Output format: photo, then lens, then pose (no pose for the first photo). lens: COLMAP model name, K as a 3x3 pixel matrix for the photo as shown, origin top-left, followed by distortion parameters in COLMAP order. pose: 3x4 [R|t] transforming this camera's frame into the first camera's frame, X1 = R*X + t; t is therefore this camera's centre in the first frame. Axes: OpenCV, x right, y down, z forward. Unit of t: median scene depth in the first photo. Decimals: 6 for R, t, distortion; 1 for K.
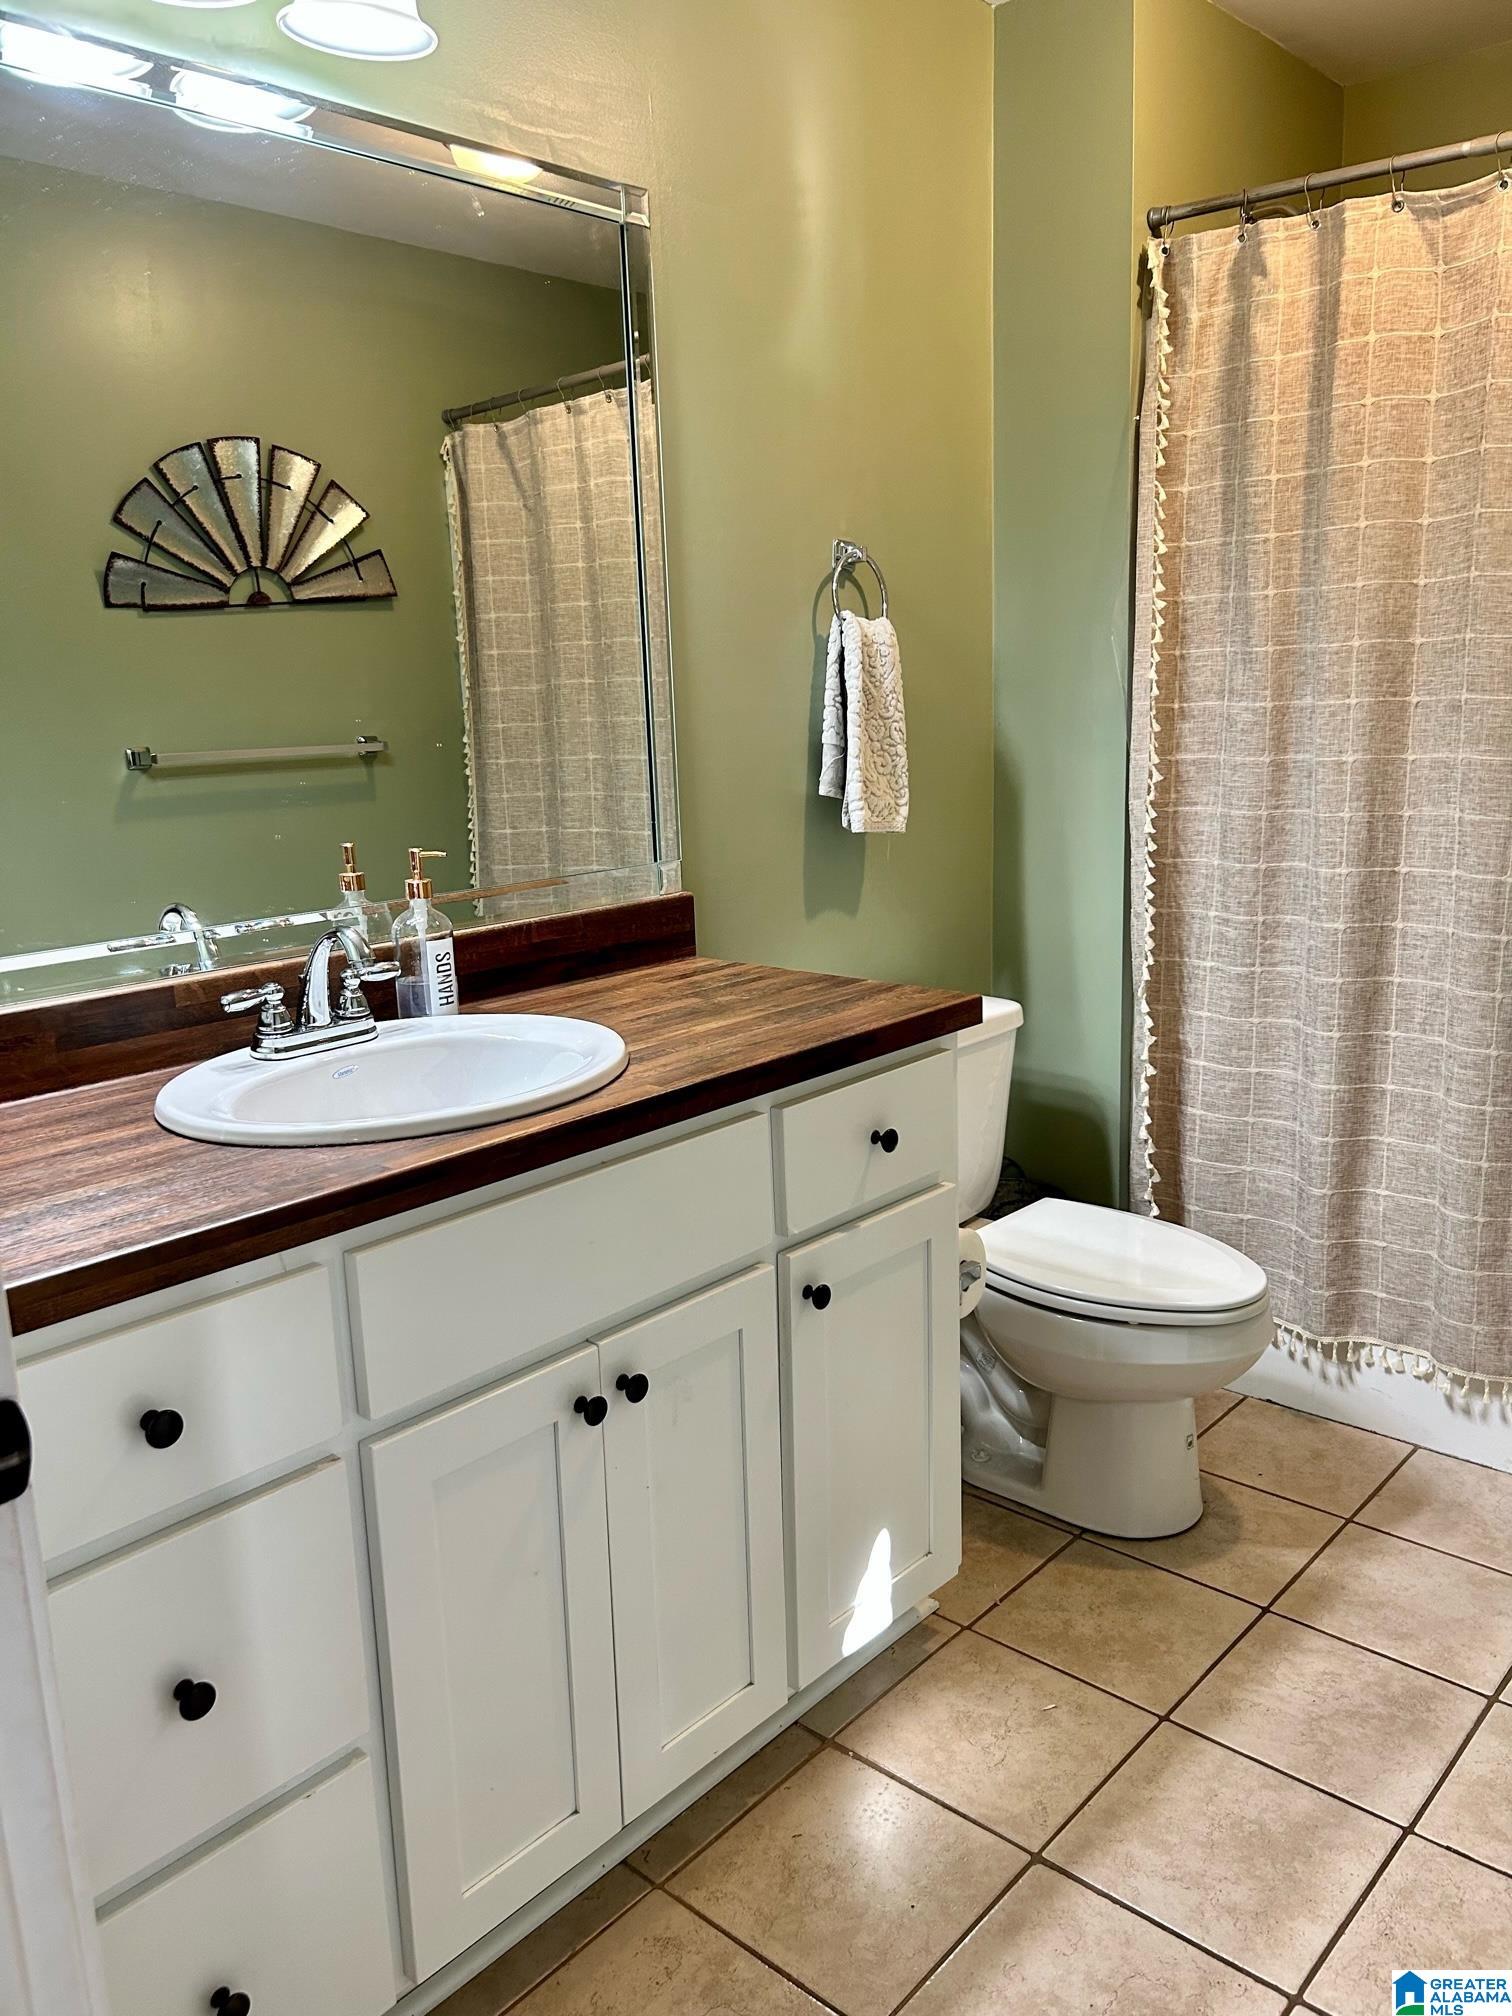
lens RADIAL K [[1555.6, 0, 756.0], [0, 1555.6, 1008.0], [0, 0, 1]] dist [0.067923, -0.057362]
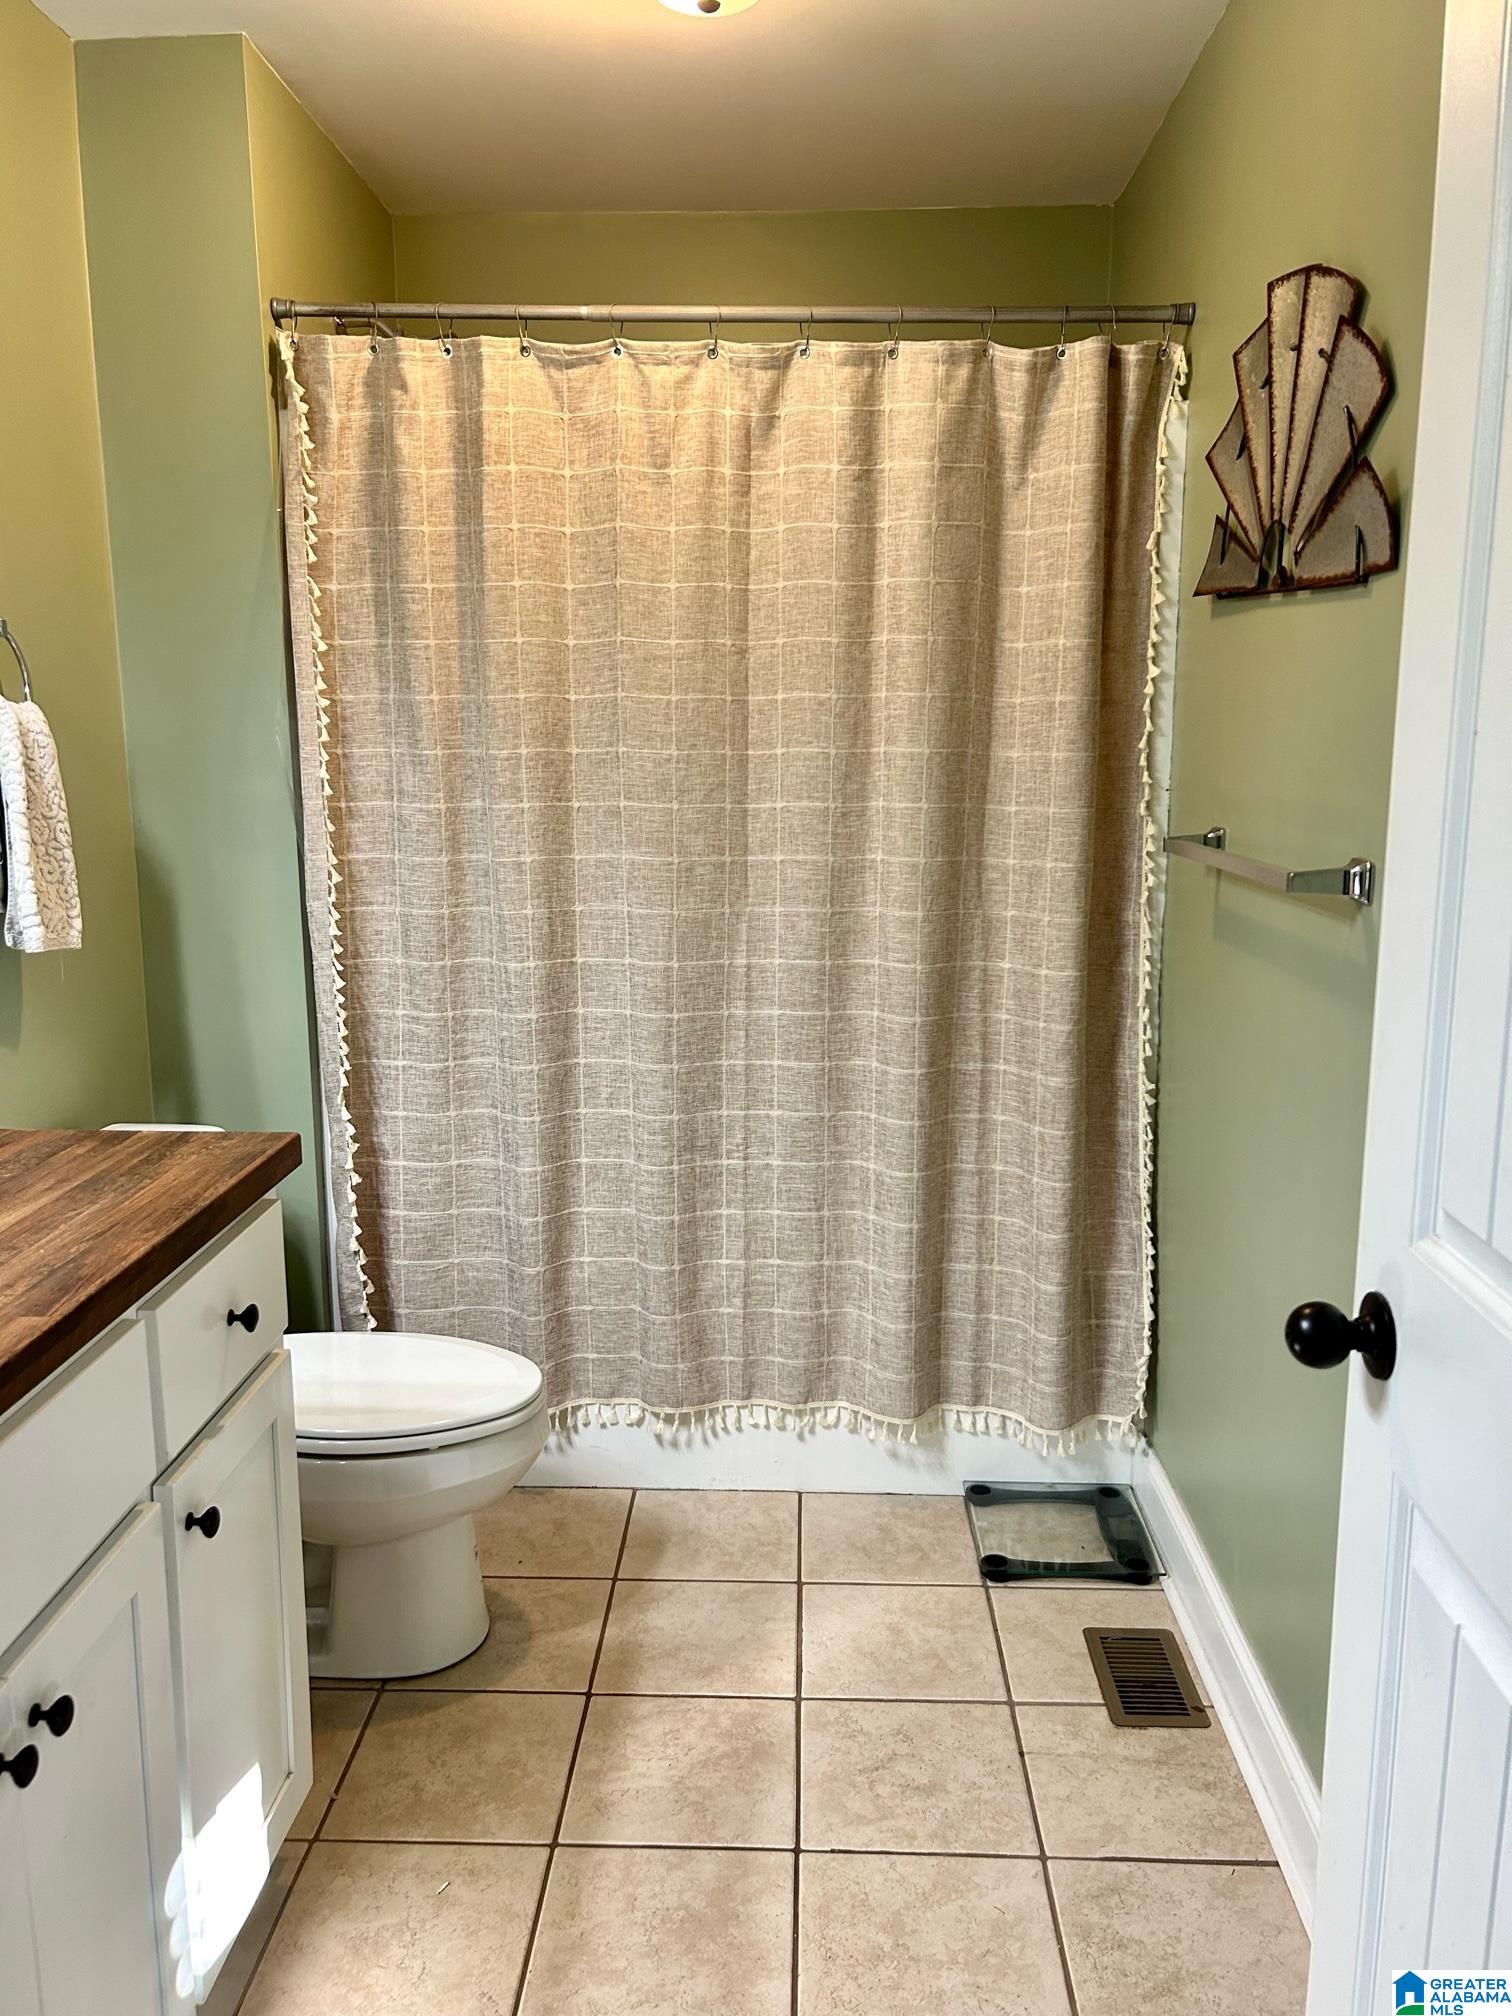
lens RADIAL K [[1523.1, 0, 756.0], [0, 1523.1, 1008.0], [0, 0, 1]] dist [0.124746, -0.257549]
pose [[0.770347, -0.080963, 0.632464, -0.159986], [0.109420, 0.993977, -0.006033, -0.034622], [-0.628166, 0.073852, 0.774567, 0.108767]]
